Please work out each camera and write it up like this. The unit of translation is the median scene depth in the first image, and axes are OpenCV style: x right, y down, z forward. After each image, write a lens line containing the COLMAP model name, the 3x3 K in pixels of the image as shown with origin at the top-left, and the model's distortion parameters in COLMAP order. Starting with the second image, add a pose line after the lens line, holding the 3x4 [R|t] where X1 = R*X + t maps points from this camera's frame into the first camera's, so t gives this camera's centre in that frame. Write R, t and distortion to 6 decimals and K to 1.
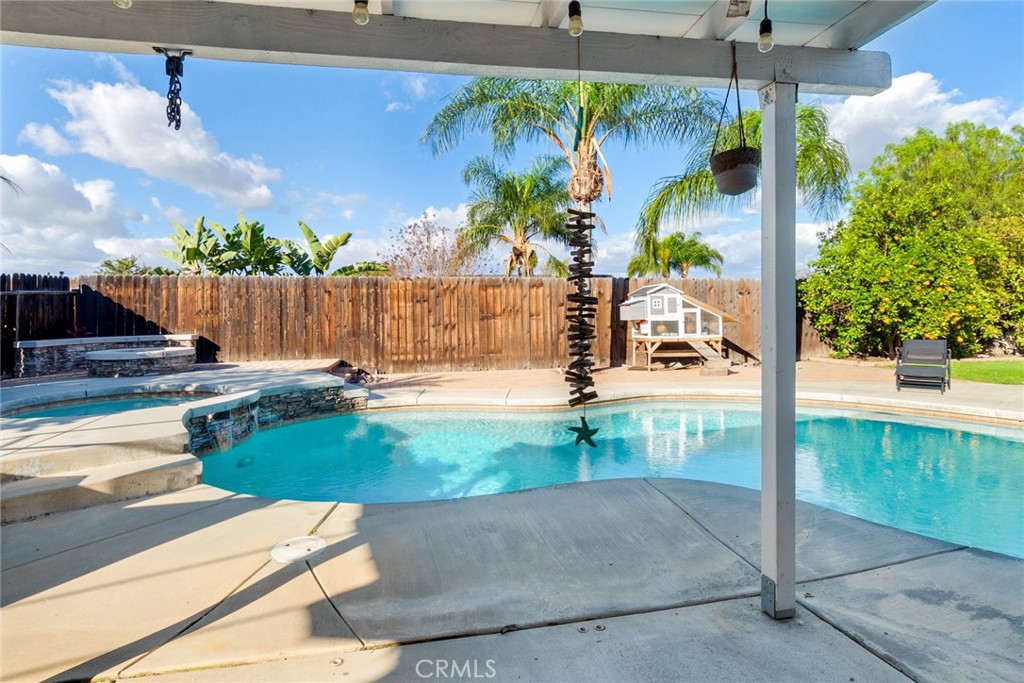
lens RADIAL K [[563.8, 0, 500.2], [0, 563.8, 314.8], [0, 0, 1]] dist [-0.005126, -0.001570]
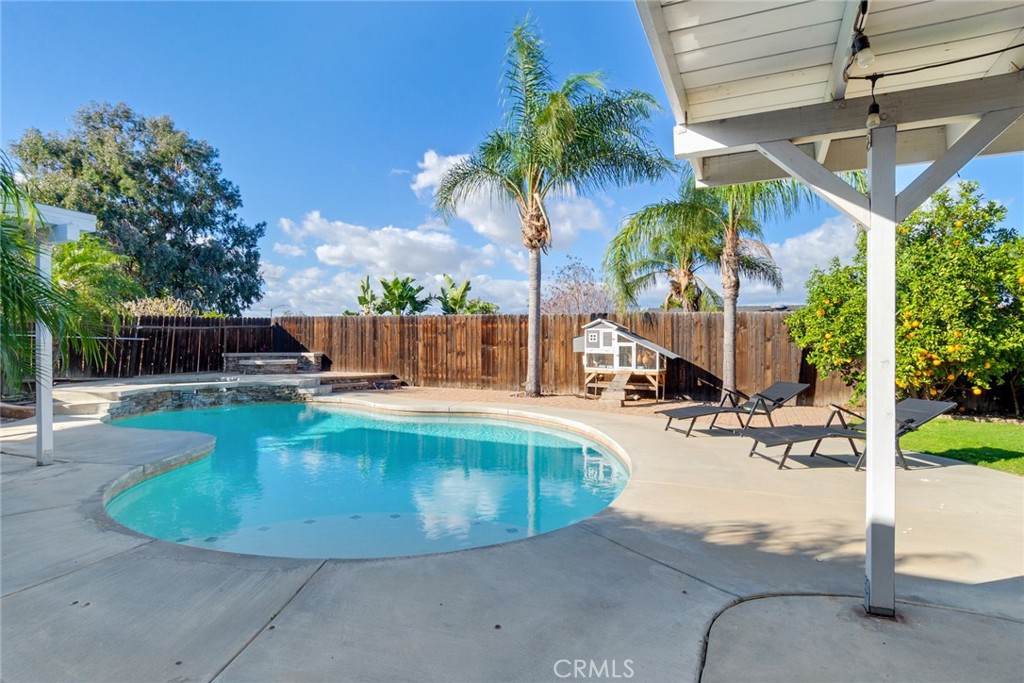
lens RADIAL K [[543.1, 0, 487.7], [0, 543.1, 339.3], [0, 0, 1]] dist [0.000300, -0.000396]
pose [[0.799612, 0.015162, -0.600325, 0.711289], [-0.019767, 0.999804, -0.001077, -0.010803], [0.600191, 0.012728, 0.799755, 0.050478]]
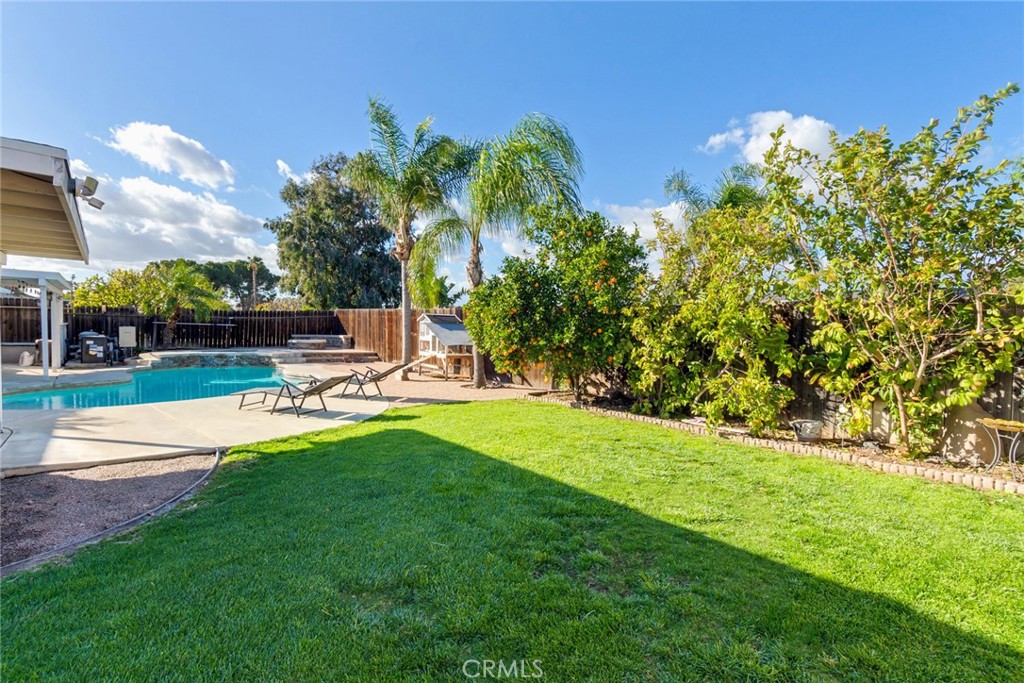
lens RADIAL K [[536.7, 0, 496.1], [0, 536.7, 321.1], [0, 0, 1]] dist [0.001999, -0.000938]
pose [[0.426520, 0.016607, -0.904326, 1.515343], [-0.025037, 0.999665, 0.006549, -0.048190], [0.904132, 0.019848, 0.426793, 0.571530]]
